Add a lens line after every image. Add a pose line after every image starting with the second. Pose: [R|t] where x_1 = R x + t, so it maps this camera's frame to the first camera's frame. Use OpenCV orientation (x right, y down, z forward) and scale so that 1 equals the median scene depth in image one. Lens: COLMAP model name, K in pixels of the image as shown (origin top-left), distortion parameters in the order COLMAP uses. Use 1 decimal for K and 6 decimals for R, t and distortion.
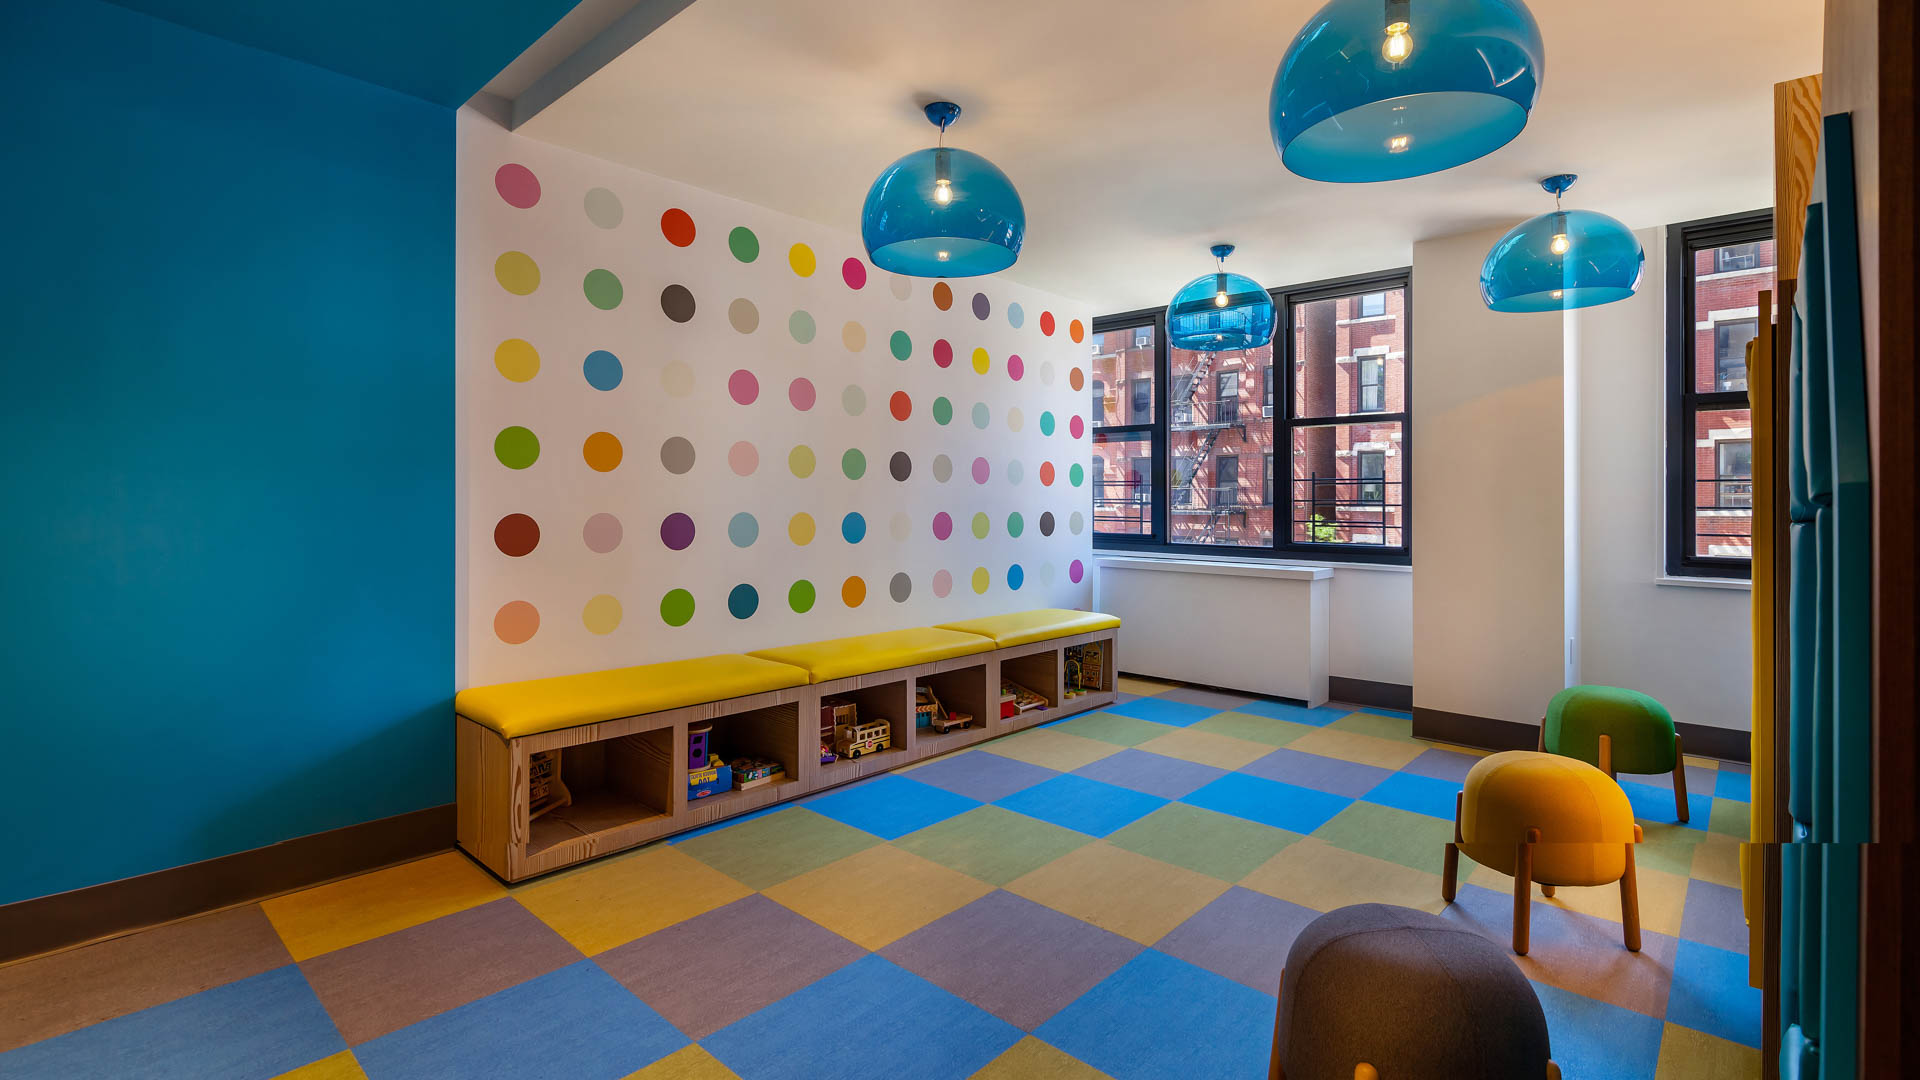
lens RADIAL K [[876.9, 0, 959.2], [0, 876.9, 497.5], [0, 0, 1]] dist [-0.000795, -0.000018]
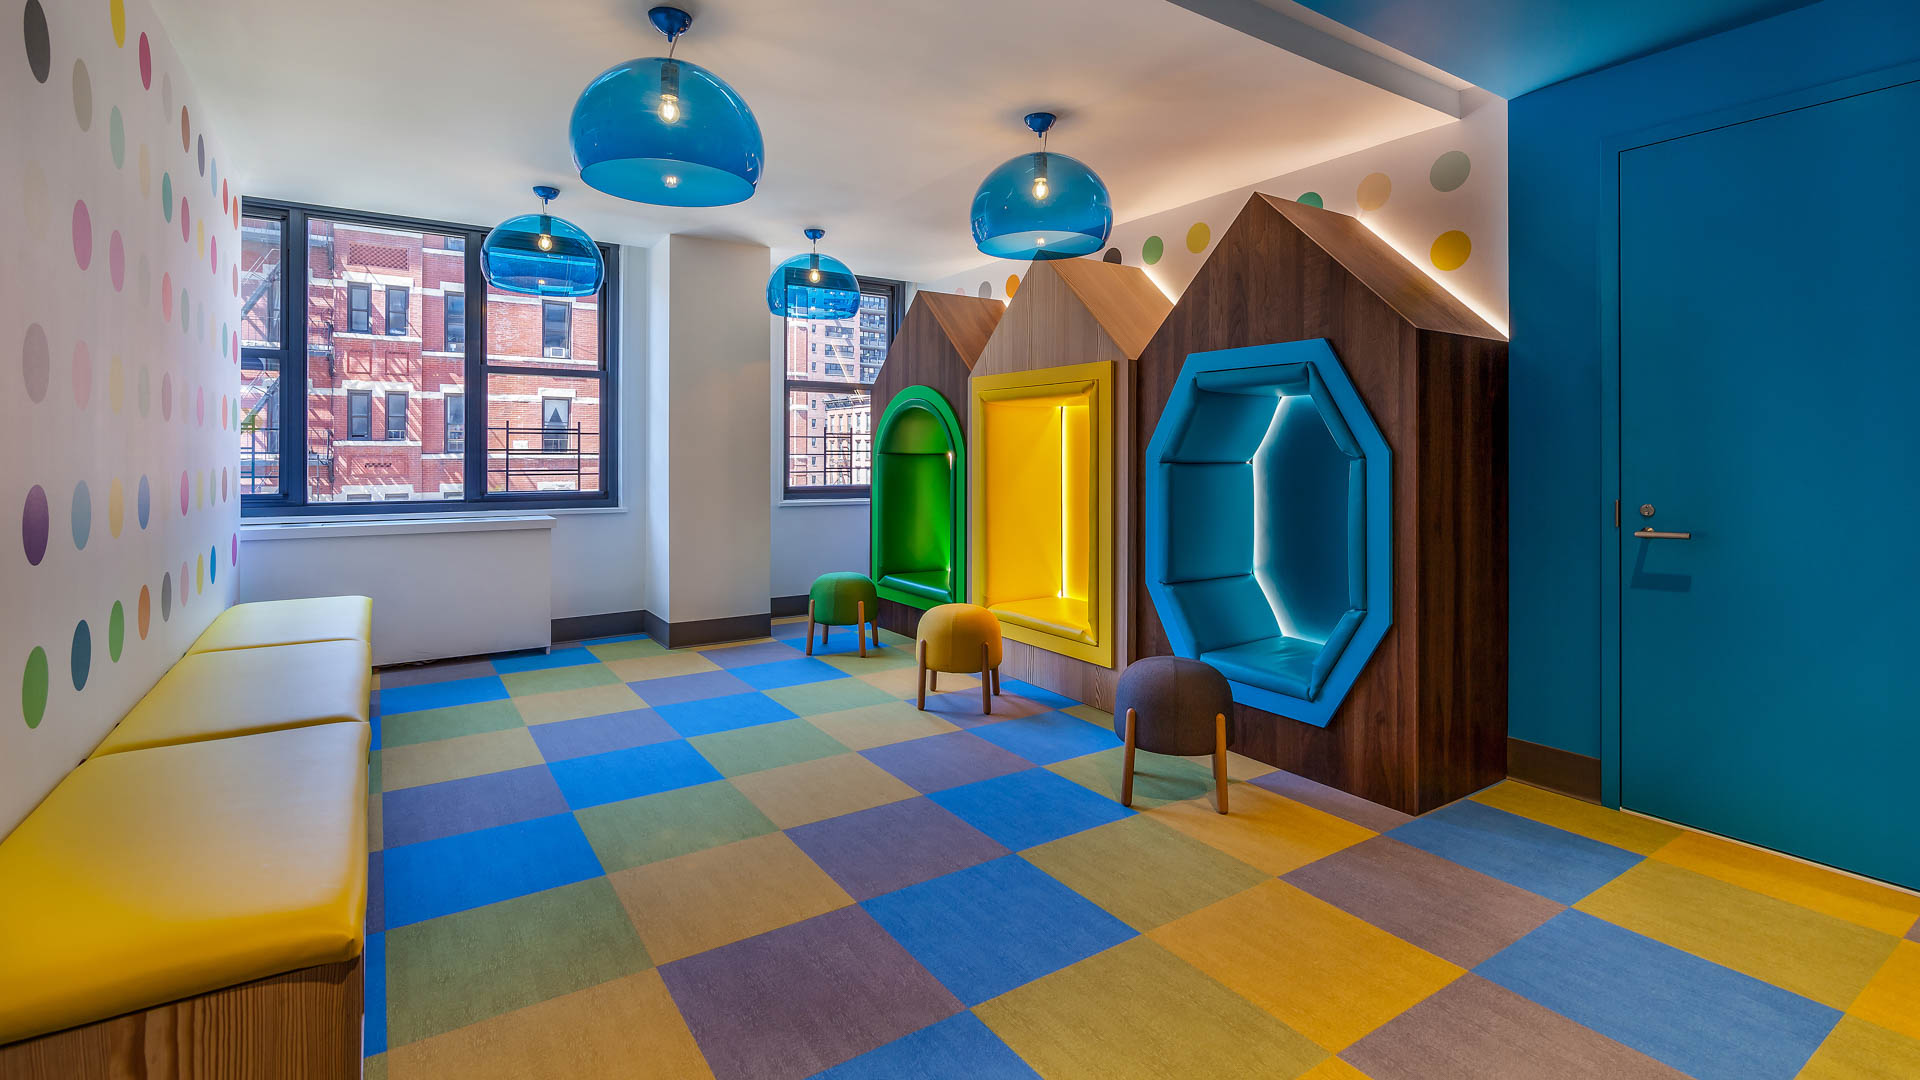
lens RADIAL K [[875.0, 0, 959.4], [0, 875.0, 440.5], [0, 0, 1]] dist [-0.000235, -0.000083]
pose [[0.242736, 0.002289, 0.970090, -0.451526], [-0.000984, 0.999997, -0.002114, -0.004752], [-0.970092, -0.000441, 0.242737, 0.277709]]
